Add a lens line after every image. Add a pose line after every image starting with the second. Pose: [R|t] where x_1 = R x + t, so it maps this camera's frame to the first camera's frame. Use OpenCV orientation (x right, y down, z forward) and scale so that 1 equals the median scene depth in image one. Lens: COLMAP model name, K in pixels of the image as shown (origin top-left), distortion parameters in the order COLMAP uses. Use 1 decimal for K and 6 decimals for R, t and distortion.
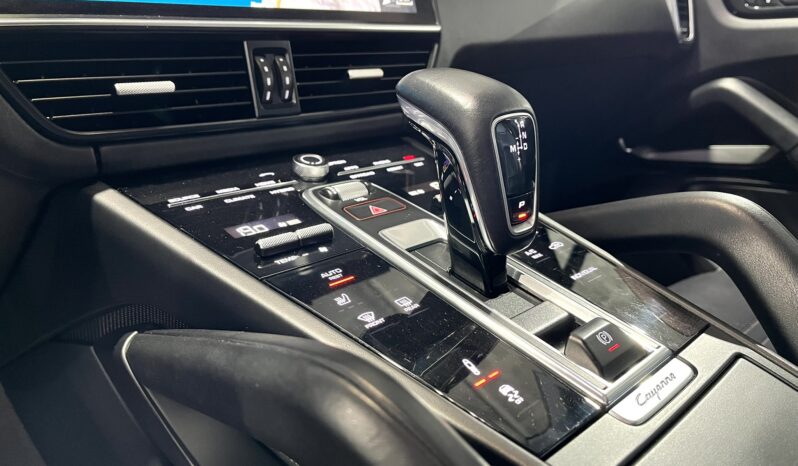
lens RADIAL K [[609.9, 0, 401.3], [0, 609.9, 234.1], [0, 0, 1]] dist [0.053854, -0.066545]
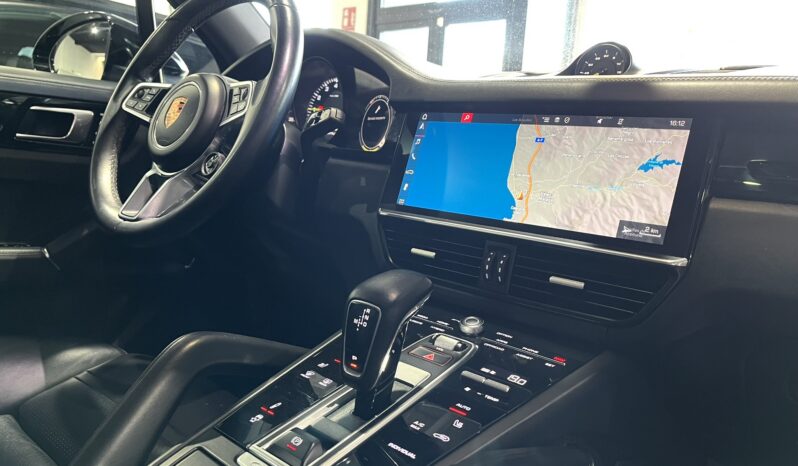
lens RADIAL K [[609.9, 0, 396.6], [0, 609.9, 236.2], [0, 0, 1]] dist [0.053854, -0.066545]
pose [[0.084215, 0.151308, -0.984893, 1.356748], [-0.376492, 0.919968, 0.109141, -0.436775], [0.922584, 0.361613, 0.134442, 0.614806]]
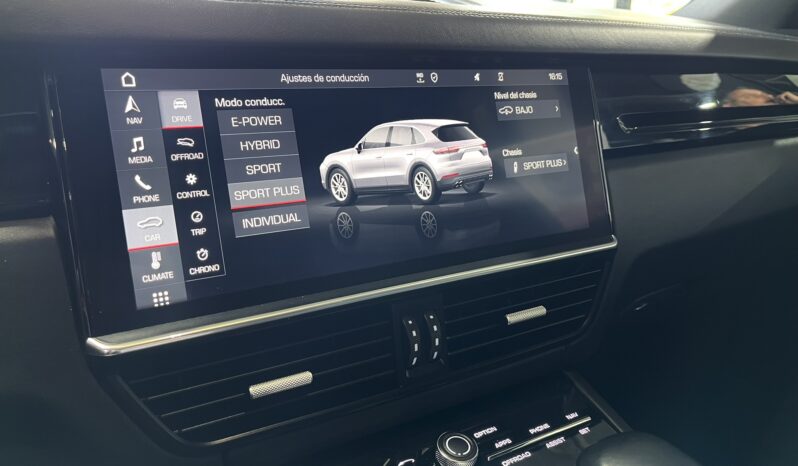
lens RADIAL K [[609.9, 0, 404.5], [0, 609.9, 232.9], [0, 0, 1]] dist [0.053854, -0.066545]
pose [[0.976391, 0.065671, -0.205787, -0.069153], [-0.074561, 0.996576, -0.035740, -0.414705], [0.202735, 0.050240, 0.977944, 0.147644]]
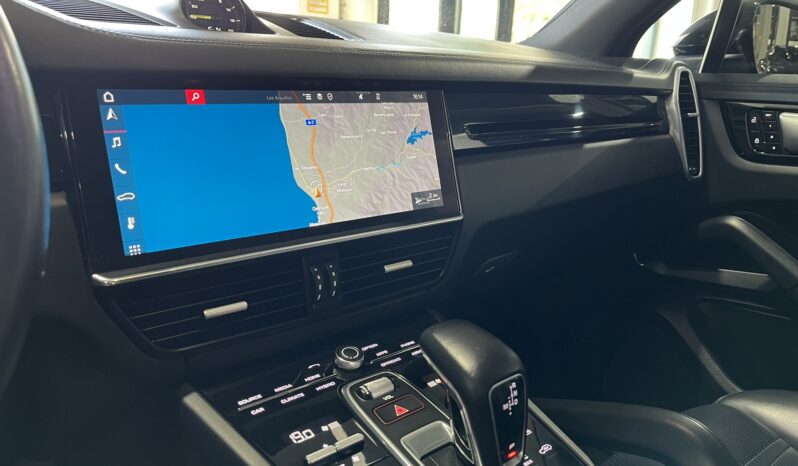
lens RADIAL K [[609.9, 0, 403.5], [0, 609.9, 233.6], [0, 0, 1]] dist [0.053854, -0.066545]
pose [[0.997718, 0.049581, -0.045823, 0.005136], [-0.051829, 0.997441, -0.049246, -0.332943], [0.043264, 0.051508, 0.997735, -0.257024]]
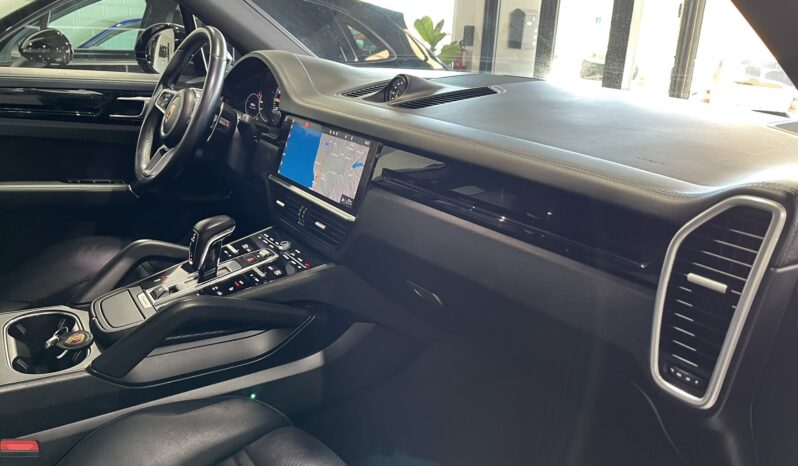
lens RADIAL K [[609.9, 0, 400.7], [0, 609.9, 237.6], [0, 0, 1]] dist [0.053854, -0.066545]
pose [[-0.179591, 0.277268, -0.943859, 2.517700], [-0.359803, 0.874467, 0.325344, -1.320864], [0.915581, 0.398032, -0.057284, 1.764298]]
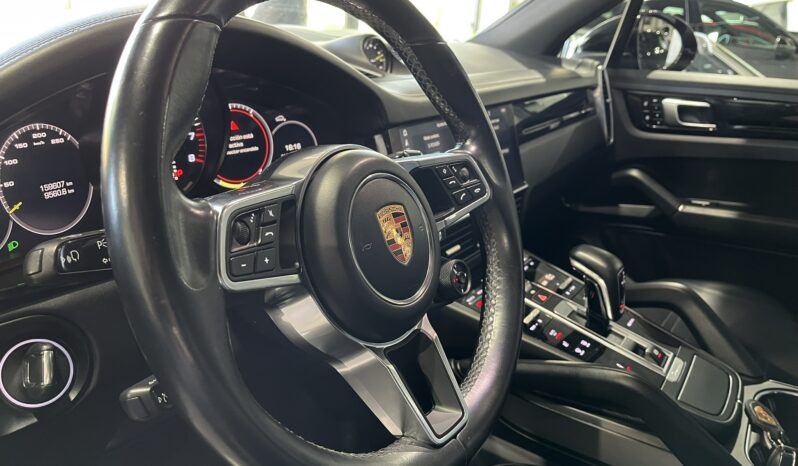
lens RADIAL K [[609.9, 0, 400.0], [0, 609.9, 238.8], [0, 0, 1]] dist [0.053854, -0.066545]
pose [[0.977265, -0.027491, 0.210230, -1.010318], [0.019129, 0.998947, 0.041706, -0.357389], [-0.211155, -0.036737, 0.976762, -1.104451]]
